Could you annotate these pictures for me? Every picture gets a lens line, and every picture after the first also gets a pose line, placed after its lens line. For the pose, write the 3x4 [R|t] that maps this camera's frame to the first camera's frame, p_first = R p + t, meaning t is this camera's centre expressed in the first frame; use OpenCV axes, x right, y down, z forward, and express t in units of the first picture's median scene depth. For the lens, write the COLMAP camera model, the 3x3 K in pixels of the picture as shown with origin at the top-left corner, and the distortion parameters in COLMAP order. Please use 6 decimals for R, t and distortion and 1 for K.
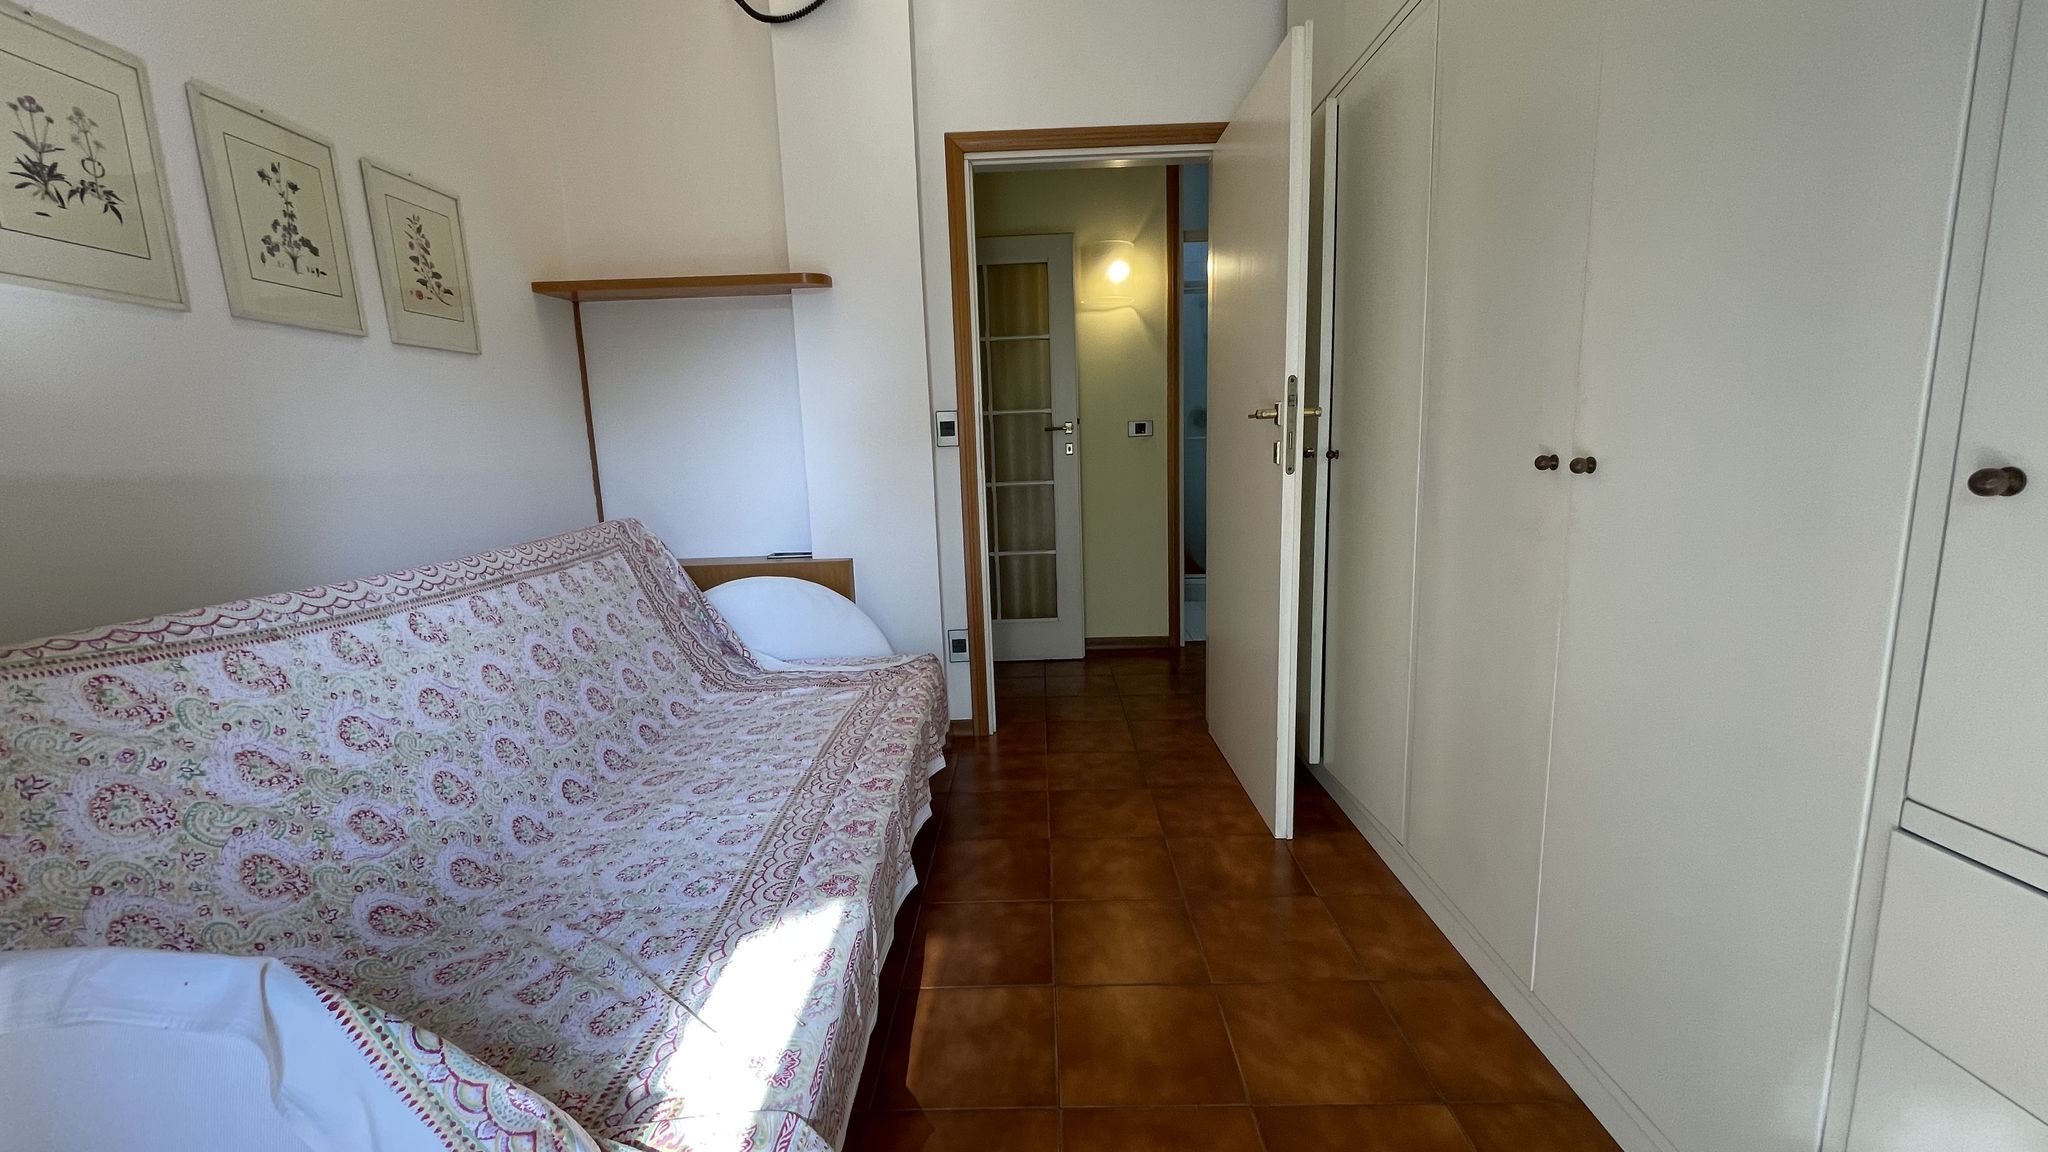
lens RADIAL K [[818.8, 0, 1027.8], [0, 818.8, 594.3], [0, 0, 1]] dist [0.002219, 0.000179]
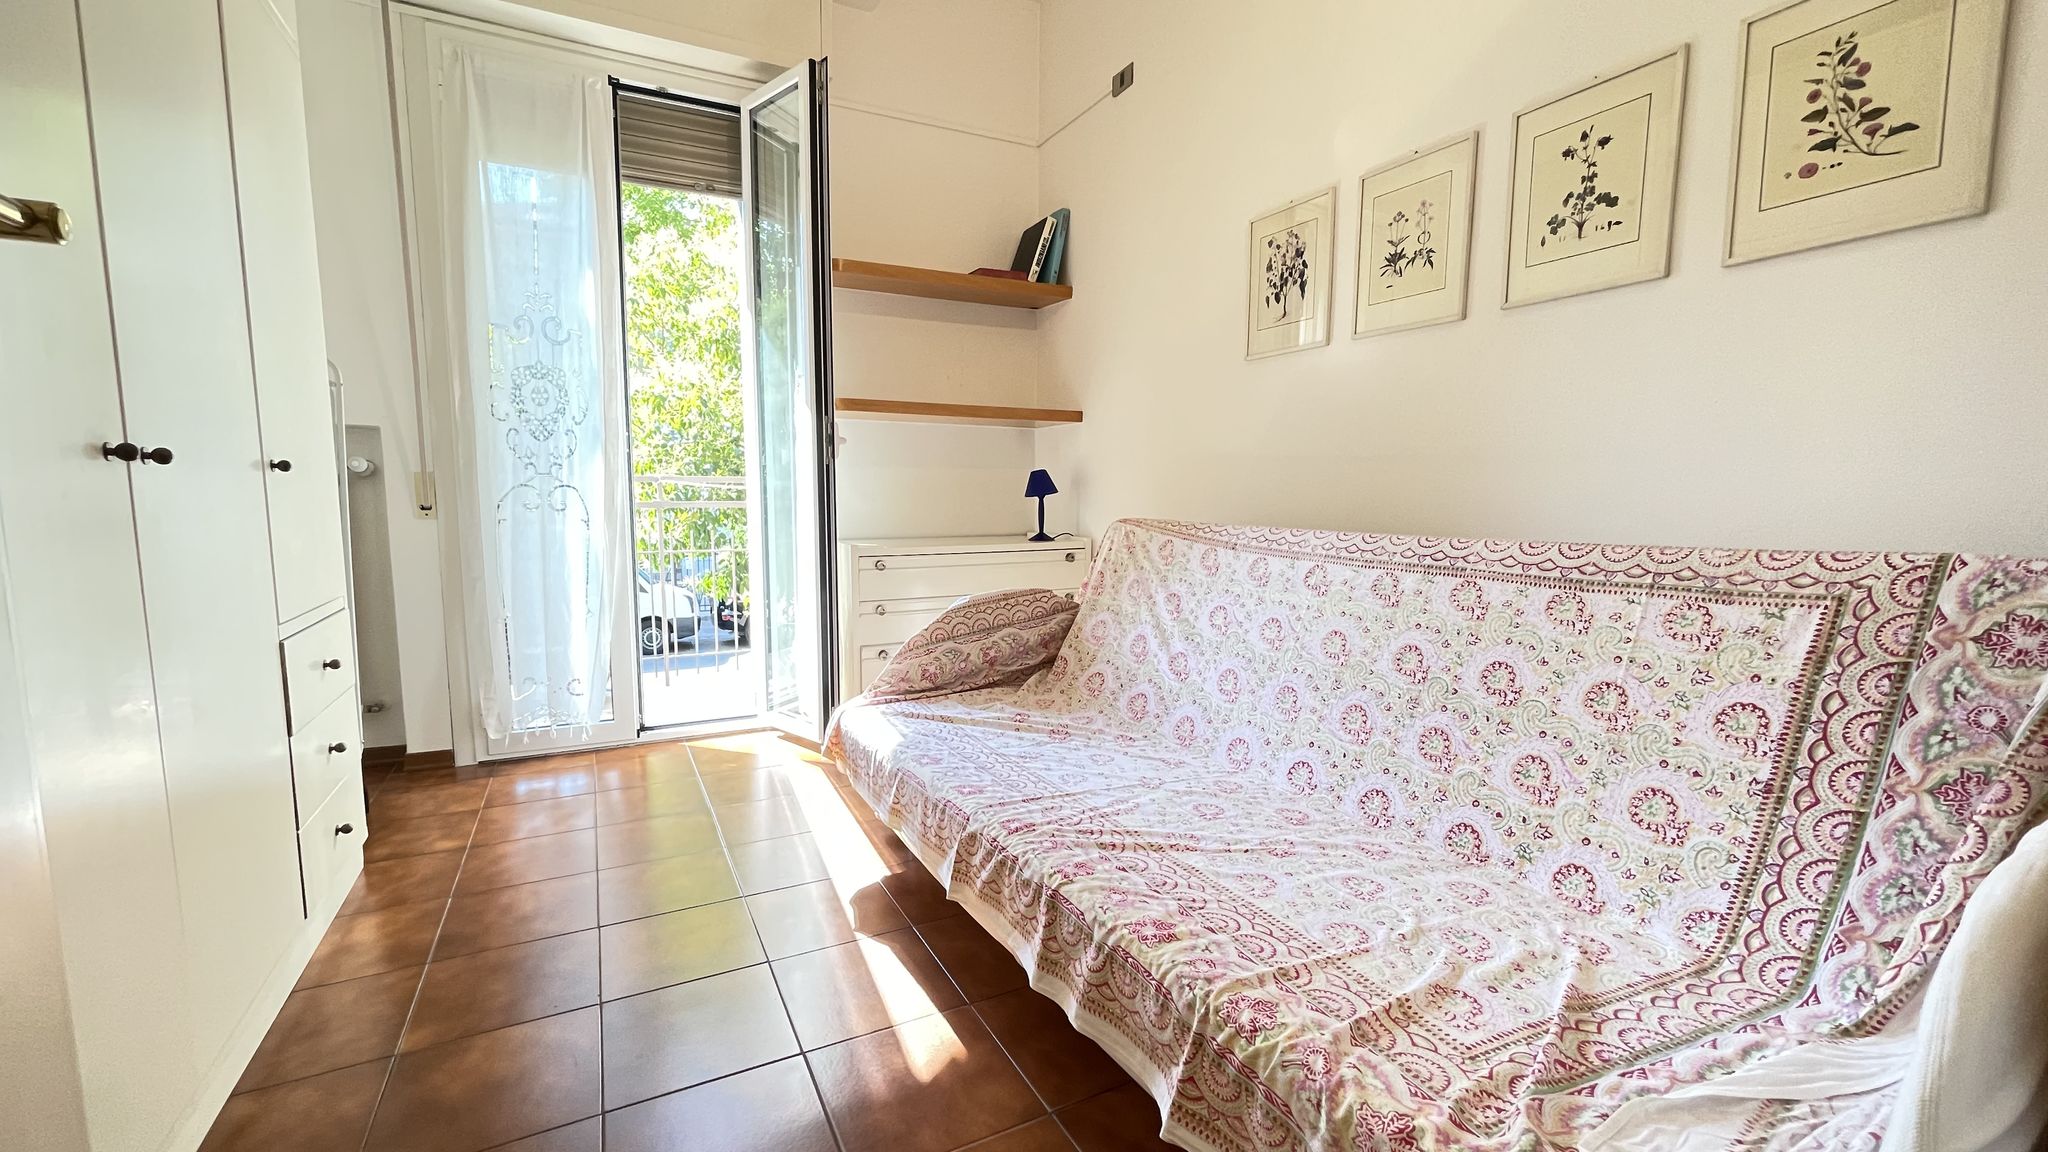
lens RADIAL K [[818.8, 0, 1033.4], [0, 818.8, 560.3], [0, 0, 1]] dist [0.002219, 0.000179]
pose [[-0.874177, 0.085213, -0.478072, 0.172074], [-0.050301, 0.963298, 0.263678, -0.248946], [0.482995, 0.254549, -0.837807, 1.601994]]
